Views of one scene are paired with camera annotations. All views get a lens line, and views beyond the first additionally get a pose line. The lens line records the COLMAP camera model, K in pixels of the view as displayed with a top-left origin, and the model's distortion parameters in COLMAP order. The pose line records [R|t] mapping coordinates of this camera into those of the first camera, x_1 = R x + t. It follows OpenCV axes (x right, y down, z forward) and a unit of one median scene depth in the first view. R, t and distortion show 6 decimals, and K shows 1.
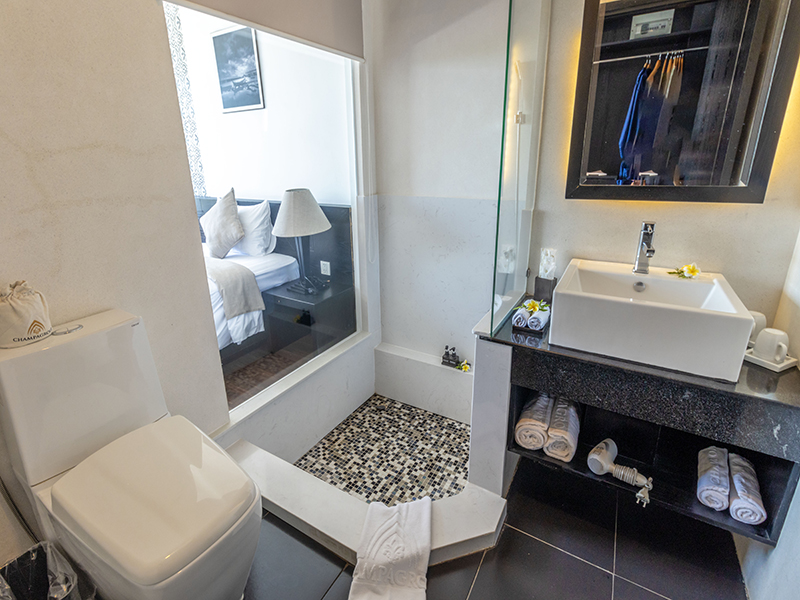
lens RADIAL K [[380.0, 0, 416.5], [0, 380.0, 283.0], [0, 0, 1]] dist [0.001206, 0.001567]
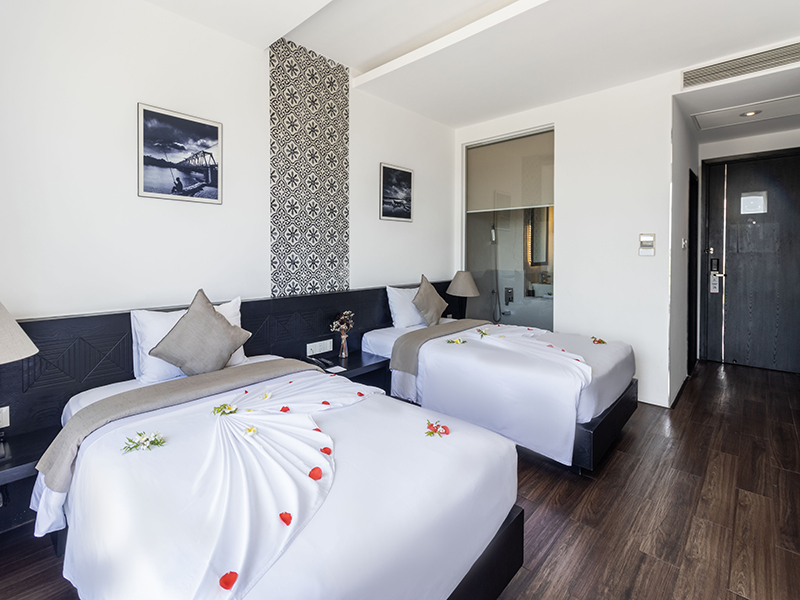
lens RADIAL K [[380.0, 0, 392.4], [0, 380.0, 261.1], [0, 0, 1]] dist [0.001206, 0.001567]
pose [[0.216028, -0.027035, 0.976013, -1.821560], [0.278894, 0.959679, -0.035147, -0.278355], [-0.935708, 0.279797, 0.214858, 0.783795]]
